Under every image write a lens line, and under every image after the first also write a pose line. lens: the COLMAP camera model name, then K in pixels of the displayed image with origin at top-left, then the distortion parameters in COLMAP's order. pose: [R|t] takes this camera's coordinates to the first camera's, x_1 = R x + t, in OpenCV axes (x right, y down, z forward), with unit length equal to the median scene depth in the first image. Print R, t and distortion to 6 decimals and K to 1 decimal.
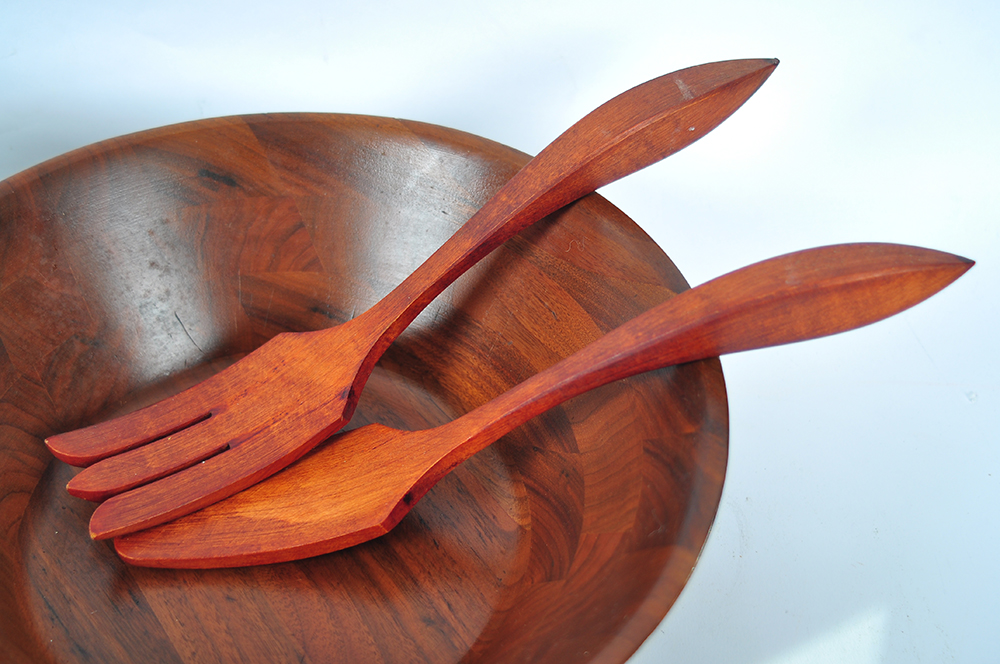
lens RADIAL K [[1527.4, 0, 528.3], [0, 1527.4, 330.4], [0, 0, 1]] dist [-0.166114, 0.040839]
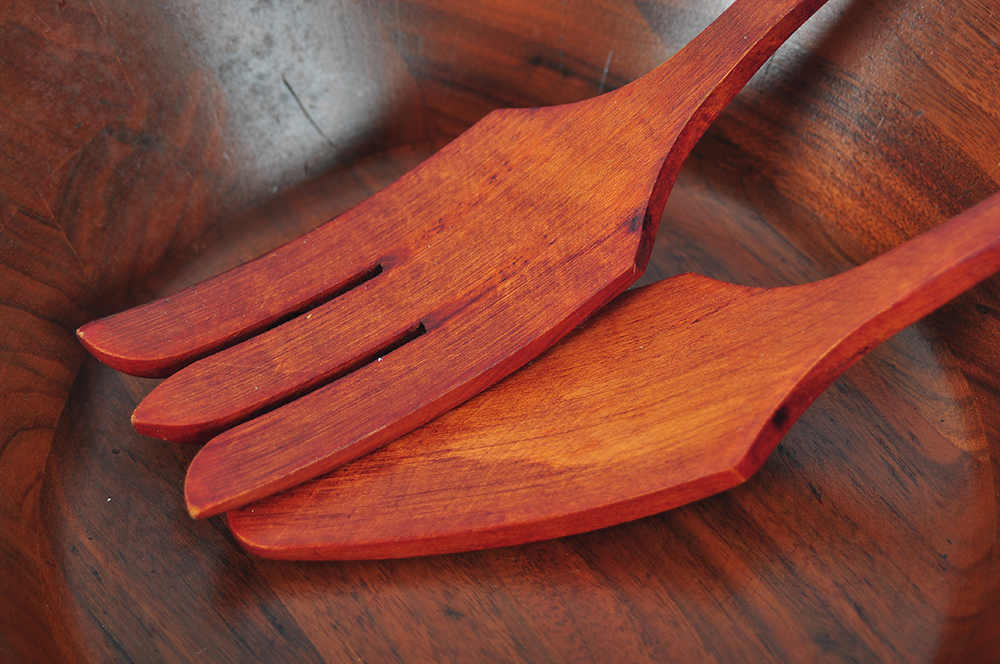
lens RADIAL K [[2250.8, 0, 500.0], [0, 2250.8, 332.0], [0, 0, 1]] dist [-0.054476, 0.067473]
pose [[0.999150, -0.033880, -0.023494, -0.151491], [0.036702, 0.990506, 0.132483, -0.027187], [0.018783, -0.133232, 0.990907, 0.205533]]
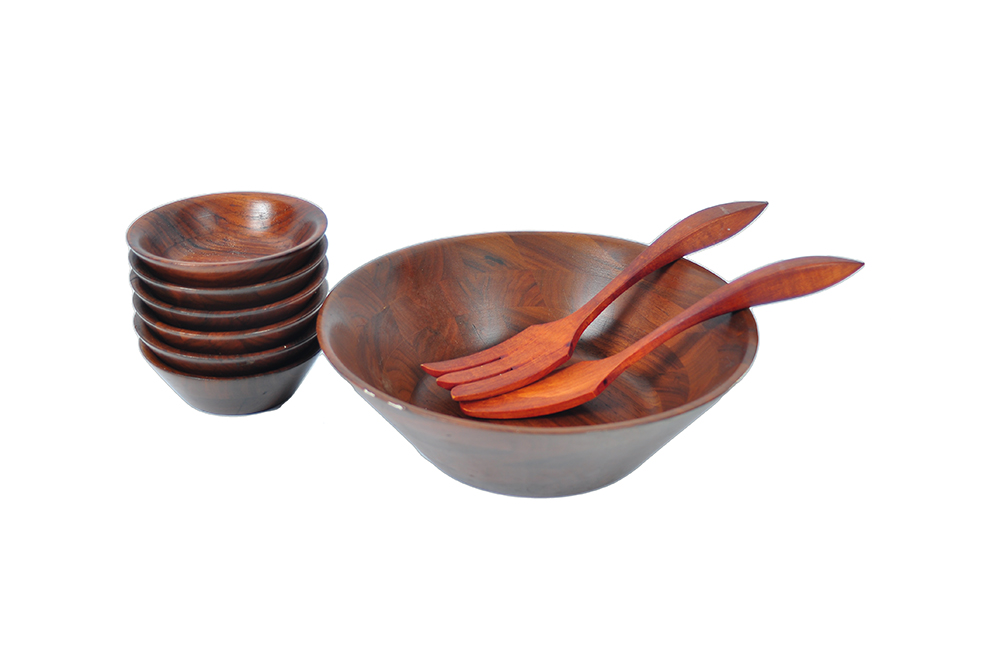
lens RADIAL K [[1400.5, 0, 500.0], [0, 1400.5, 332.0], [0, 0, 1]] dist [-0.193176, 0.007872]
pose [[0.999994, -0.000026, -0.003463, -0.207377], [-0.000964, 0.958410, -0.285393, 0.567865], [0.003326, 0.285395, 0.958404, -0.823517]]
